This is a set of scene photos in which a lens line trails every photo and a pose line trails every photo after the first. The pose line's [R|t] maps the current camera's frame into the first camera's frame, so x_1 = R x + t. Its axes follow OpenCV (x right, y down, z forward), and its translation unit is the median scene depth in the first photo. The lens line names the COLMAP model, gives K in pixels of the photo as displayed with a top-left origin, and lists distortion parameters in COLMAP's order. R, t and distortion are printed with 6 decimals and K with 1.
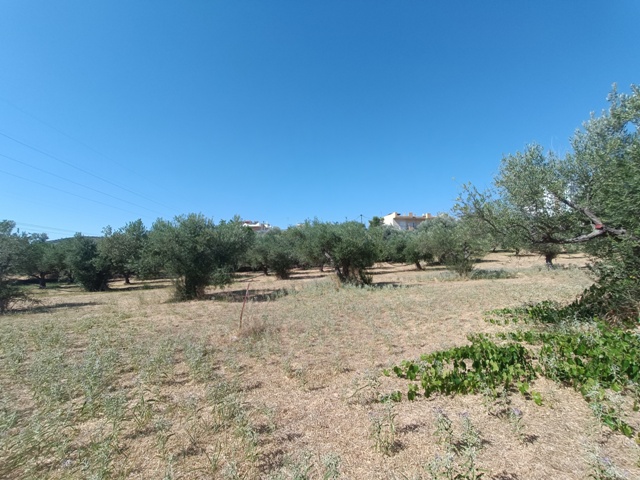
lens RADIAL K [[288.3, 0, 323.6], [0, 288.3, 242.6], [0, 0, 1]] dist [-0.000013, 0.000332]
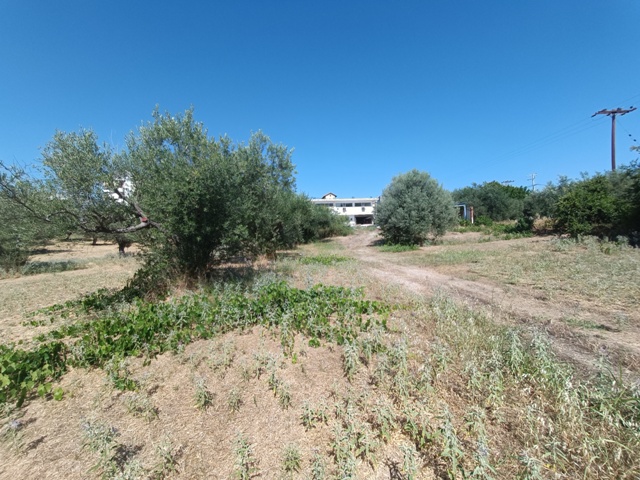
lens RADIAL K [[288.3, 0, 321.5], [0, 288.3, 238.1], [0, 0, 1]] dist [-0.000013, 0.000332]
pose [[0.309089, 0.012185, 0.950955, 0.014209], [-0.034413, 0.999406, -0.001620, -0.000862], [-0.950410, -0.032224, 0.309324, -0.016297]]
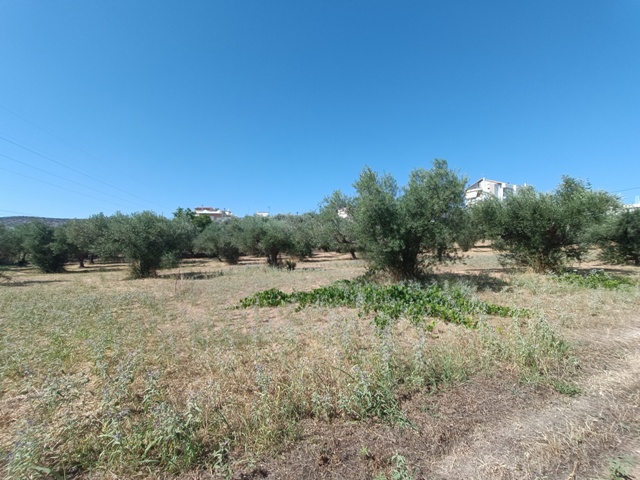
lens RADIAL K [[288.3, 0, 317.3], [0, 288.3, 238.3], [0, 0, 1]] dist [-0.000013, 0.000332]
pose [[0.994720, 0.025112, 0.099503, 0.150049], [-0.027553, 0.999350, 0.023228, -0.024274], [-0.098855, -0.025847, 0.994766, -0.301535]]
